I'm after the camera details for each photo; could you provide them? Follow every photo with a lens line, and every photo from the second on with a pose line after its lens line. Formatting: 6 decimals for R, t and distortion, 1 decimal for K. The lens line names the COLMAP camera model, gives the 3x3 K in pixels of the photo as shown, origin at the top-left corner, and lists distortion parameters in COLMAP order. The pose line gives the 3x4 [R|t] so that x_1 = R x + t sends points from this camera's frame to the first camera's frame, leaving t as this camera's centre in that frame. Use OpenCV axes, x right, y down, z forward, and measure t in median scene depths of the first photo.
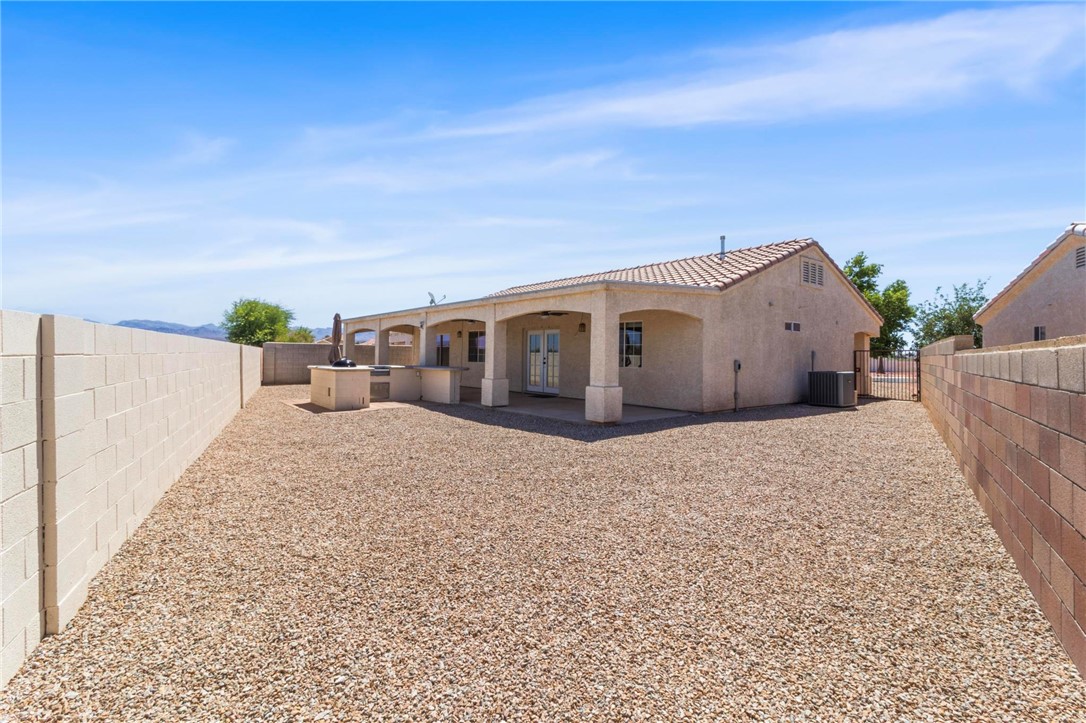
lens RADIAL K [[503.6, 0, 544.7], [0, 503.6, 355.2], [0, 0, 1]] dist [-0.003558, -0.000557]
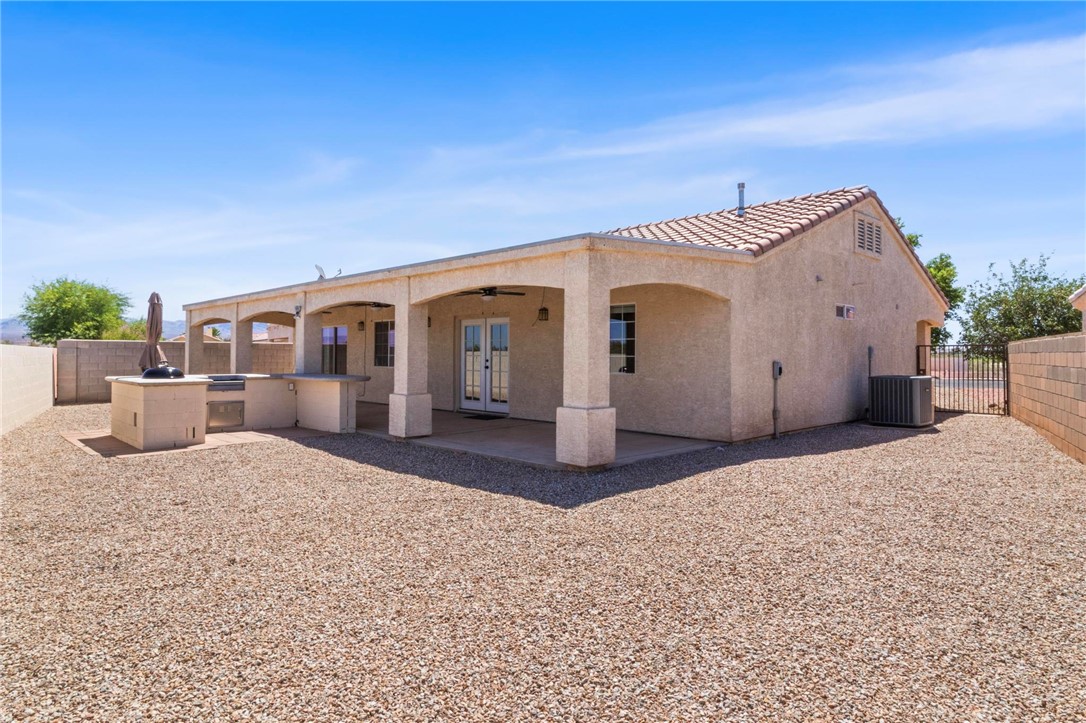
lens RADIAL K [[648.9, 0, 548.6], [0, 648.9, 346.4], [0, 0, 1]] dist [-0.008943, -0.003184]
pose [[0.995228, -0.007446, 0.097293, -0.002983], [0.008556, 0.999903, -0.010989, -0.002622], [-0.097202, 0.011769, 0.995195, 0.145388]]
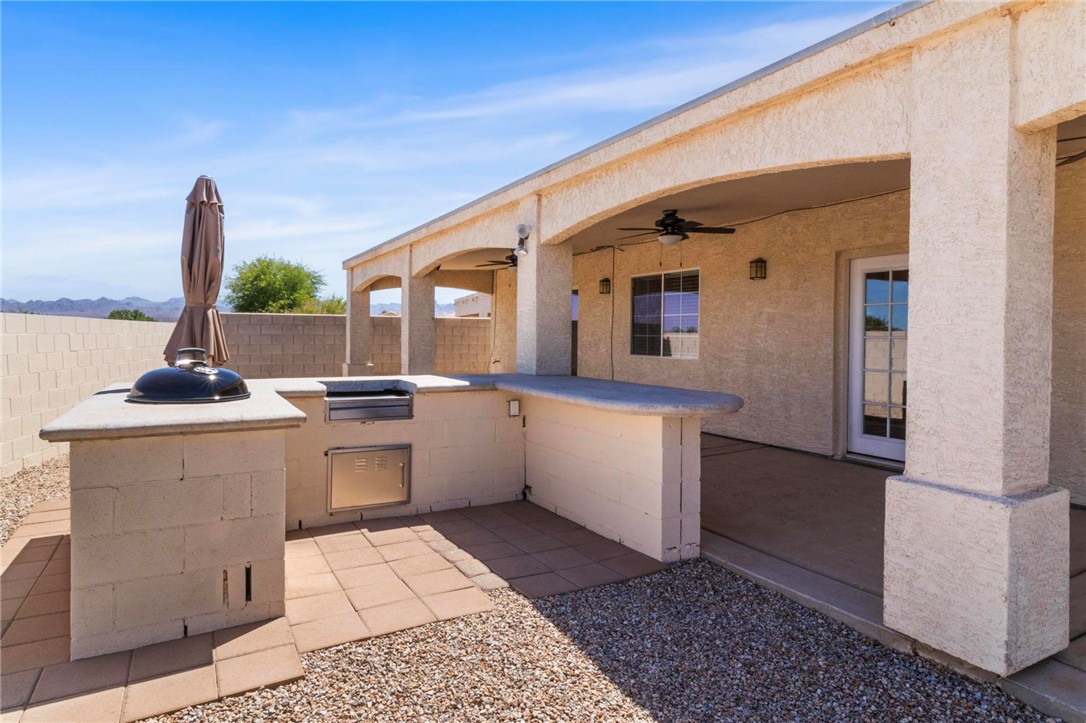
lens RADIAL K [[648.9, 0, 545.4], [0, 648.9, 361.4], [0, 0, 1]] dist [-0.008943, -0.003184]
pose [[0.985294, 0.003266, -0.170835, -0.181575], [0.003441, 0.999235, 0.038954, -0.002275], [0.170831, -0.038969, 0.984529, 0.682920]]
